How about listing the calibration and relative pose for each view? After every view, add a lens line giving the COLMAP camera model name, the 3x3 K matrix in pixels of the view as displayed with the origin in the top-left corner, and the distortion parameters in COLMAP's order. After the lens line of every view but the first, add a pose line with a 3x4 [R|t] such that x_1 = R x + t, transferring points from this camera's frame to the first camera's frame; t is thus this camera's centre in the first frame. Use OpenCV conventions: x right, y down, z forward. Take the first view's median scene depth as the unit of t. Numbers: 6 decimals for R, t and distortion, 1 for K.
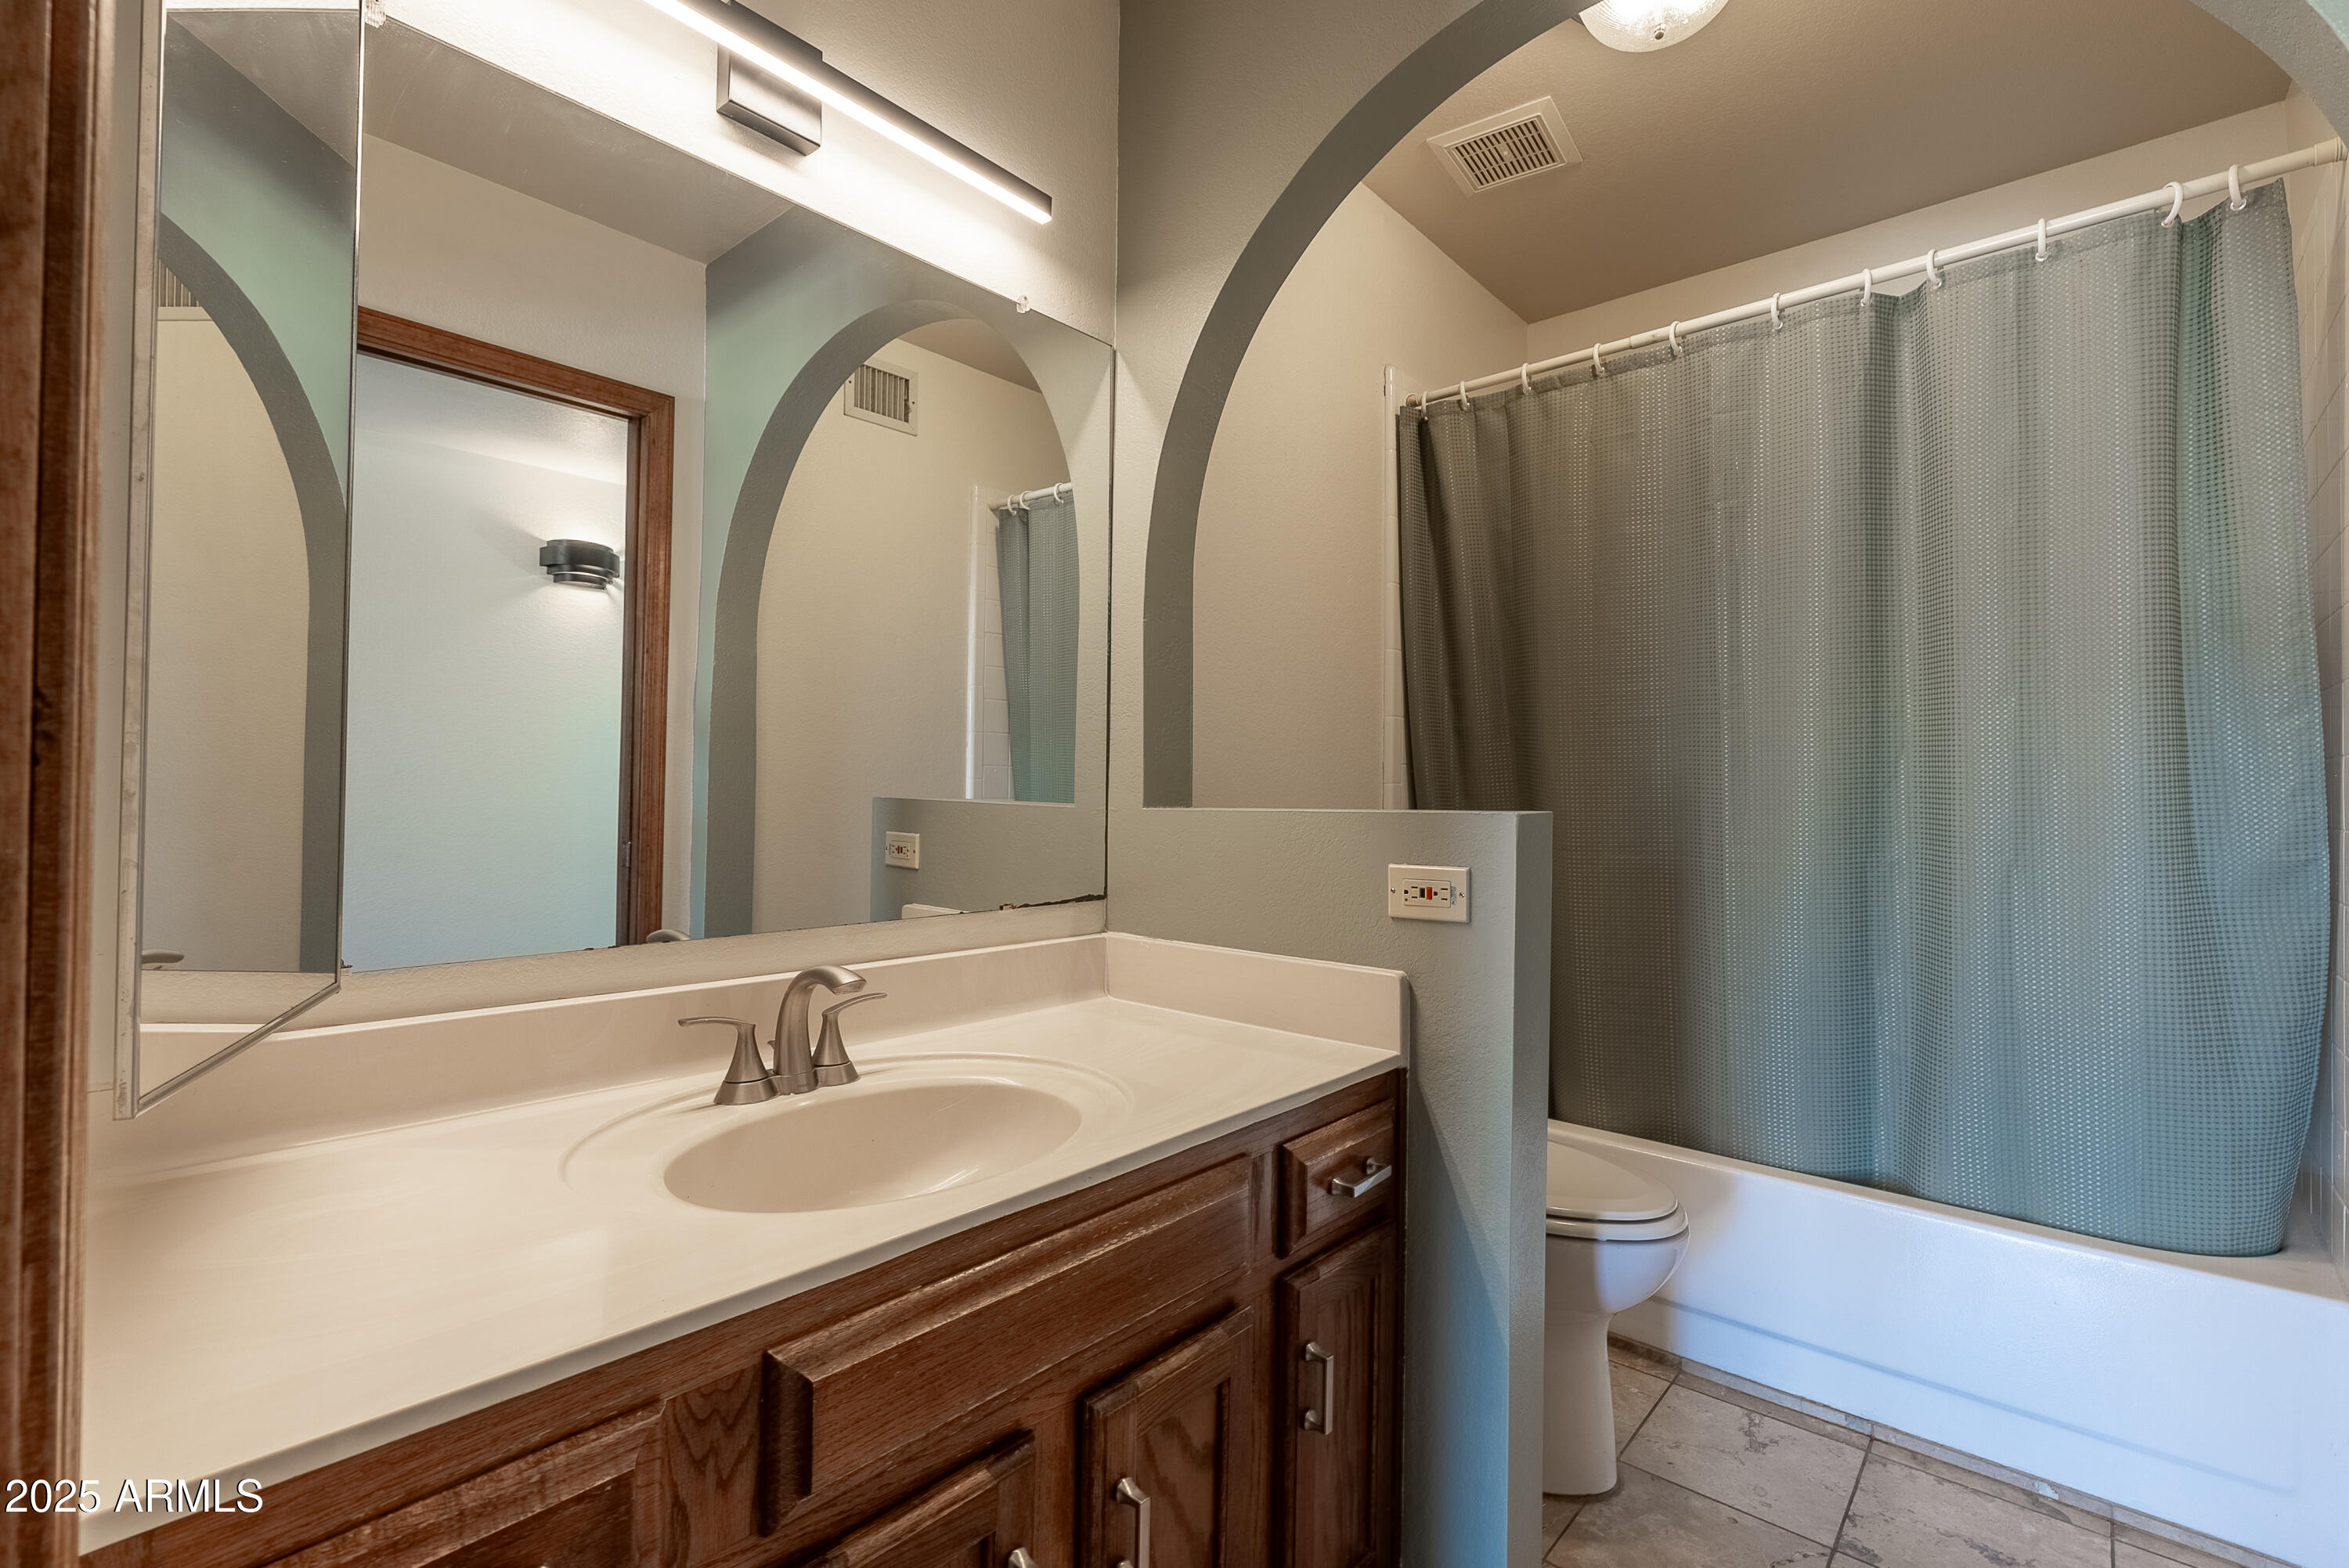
lens RADIAL K [[1060.7, 0, 1164.2], [0, 1060.7, 779.3], [0, 0, 1]] dist [-0.001110, 0.000621]
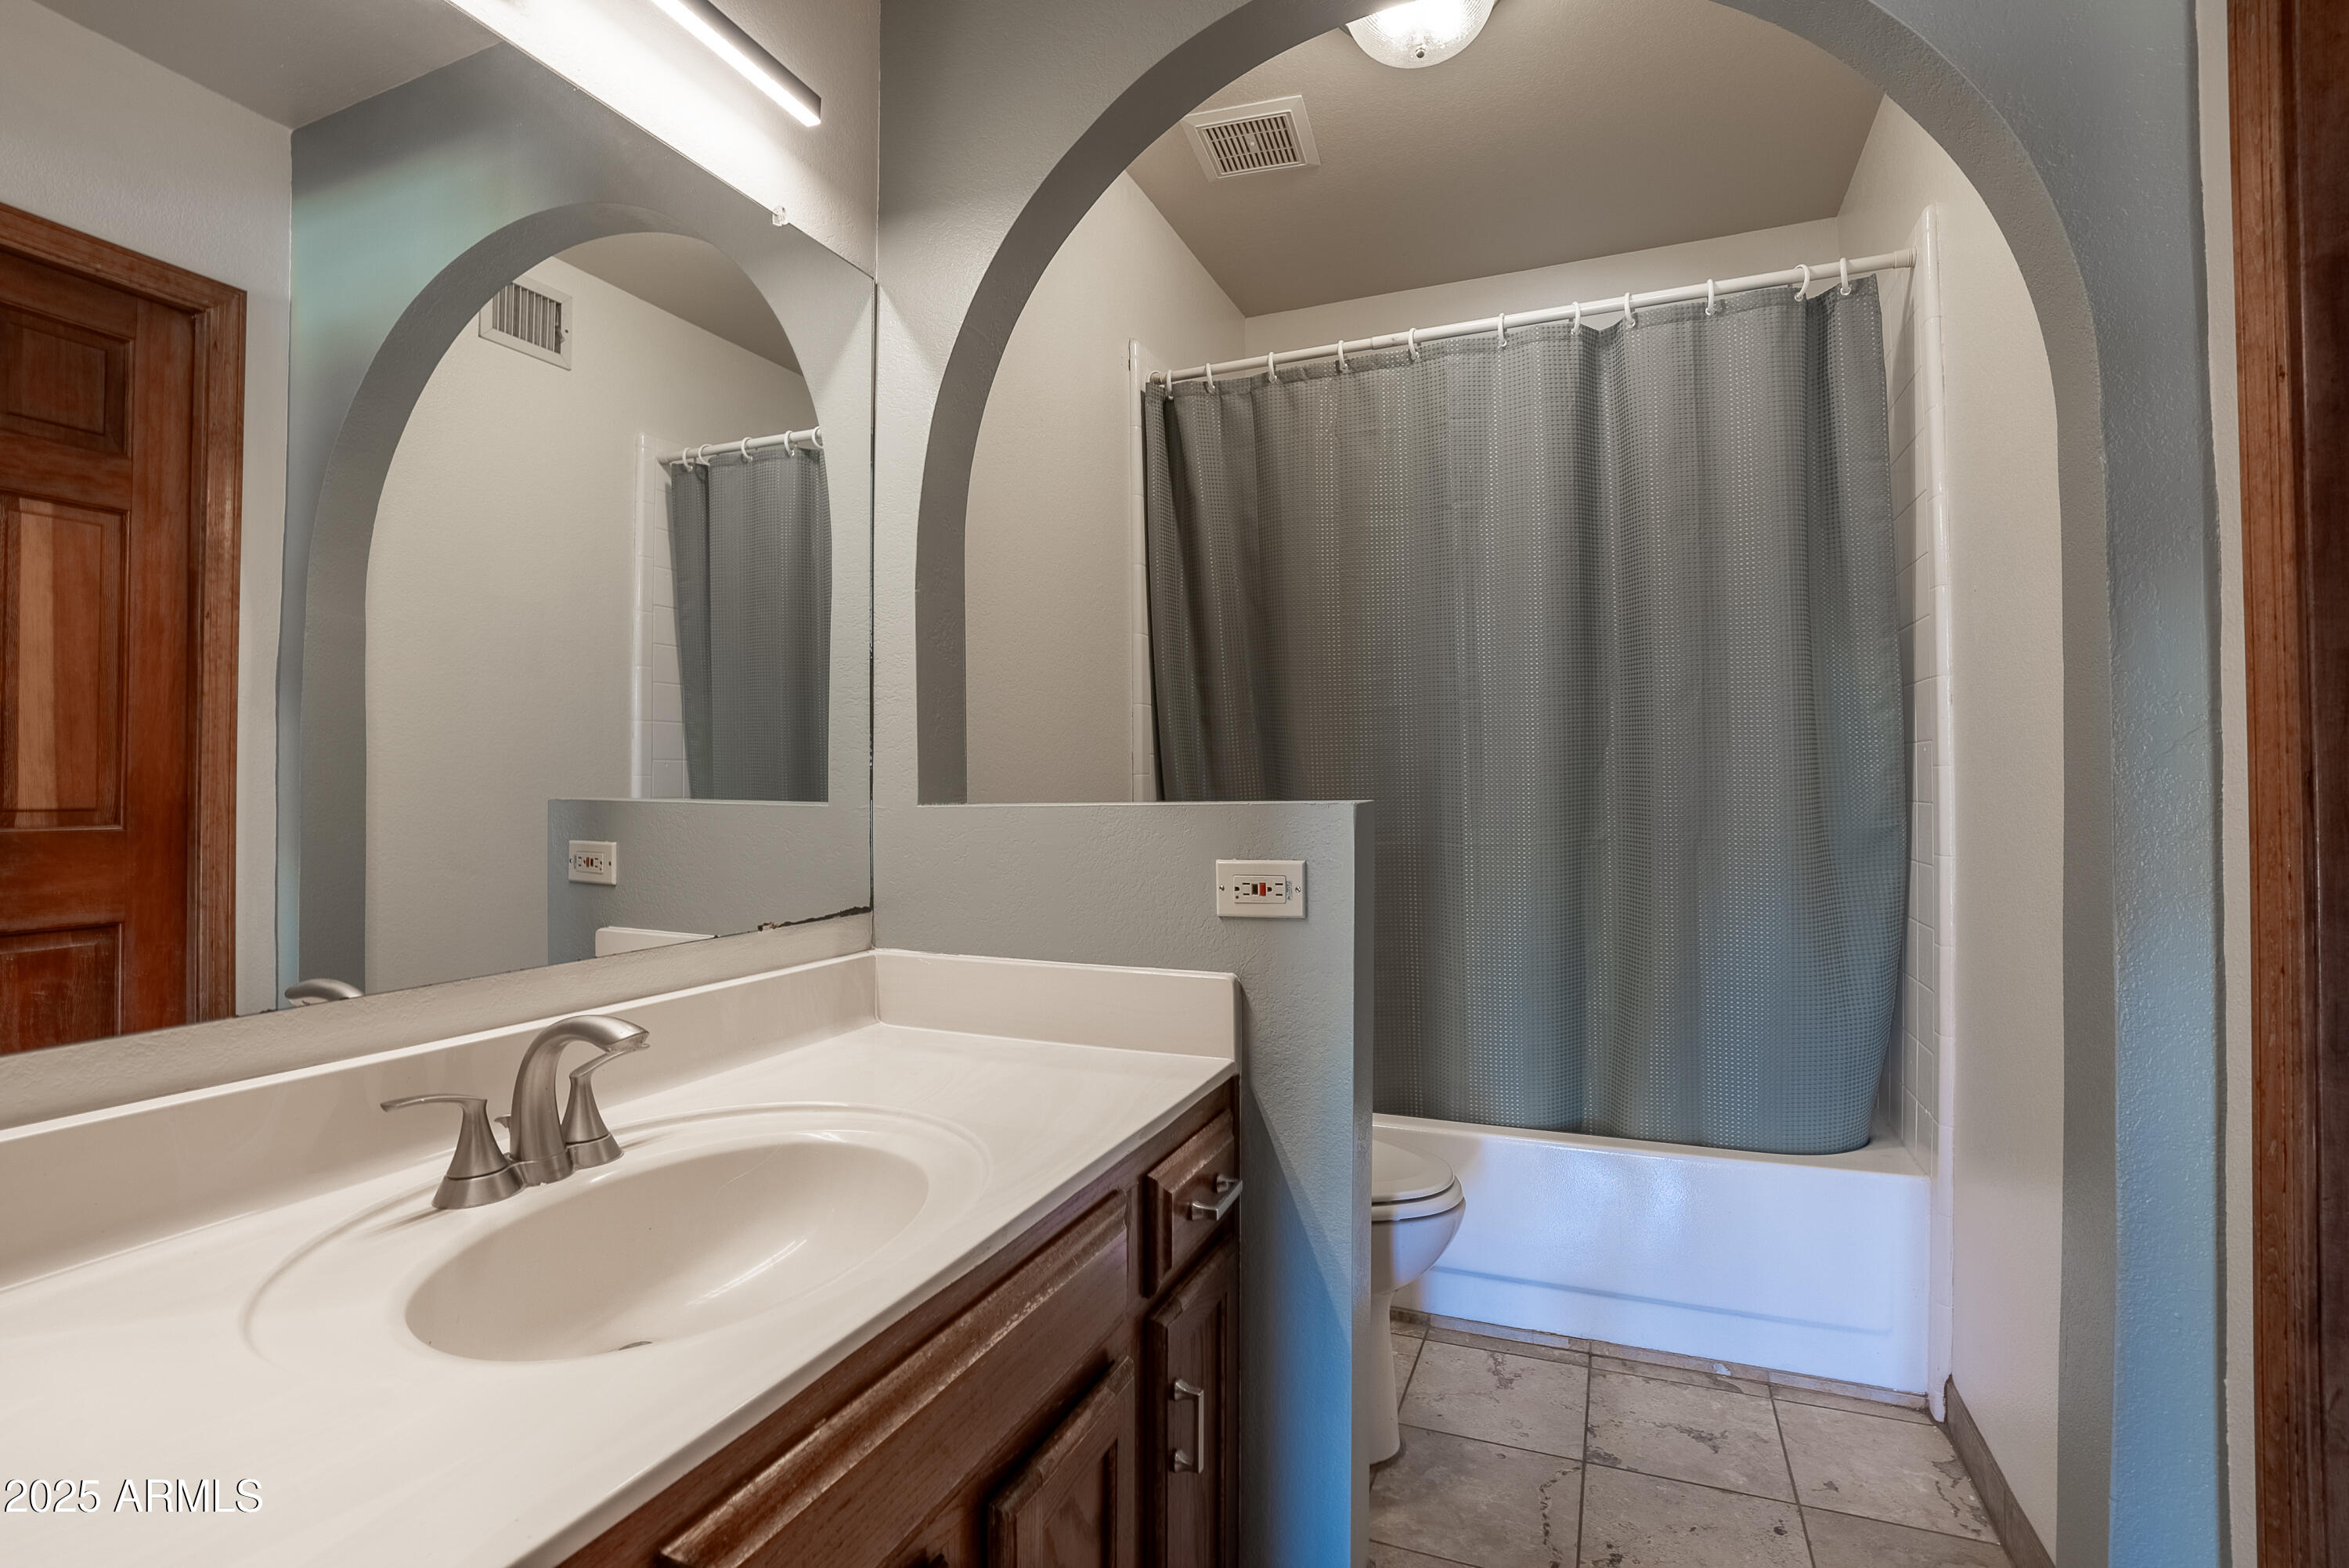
lens RADIAL K [[1097.6, 0, 1170.5], [0, 1097.6, 778.3], [0, 0, 1]] dist [-0.069954, 0.027273]
pose [[0.948300, -0.013842, 0.317074, -0.107847], [0.011899, 0.999897, 0.008065, -0.000107], [-0.317153, -0.003875, 0.948367, 0.078960]]
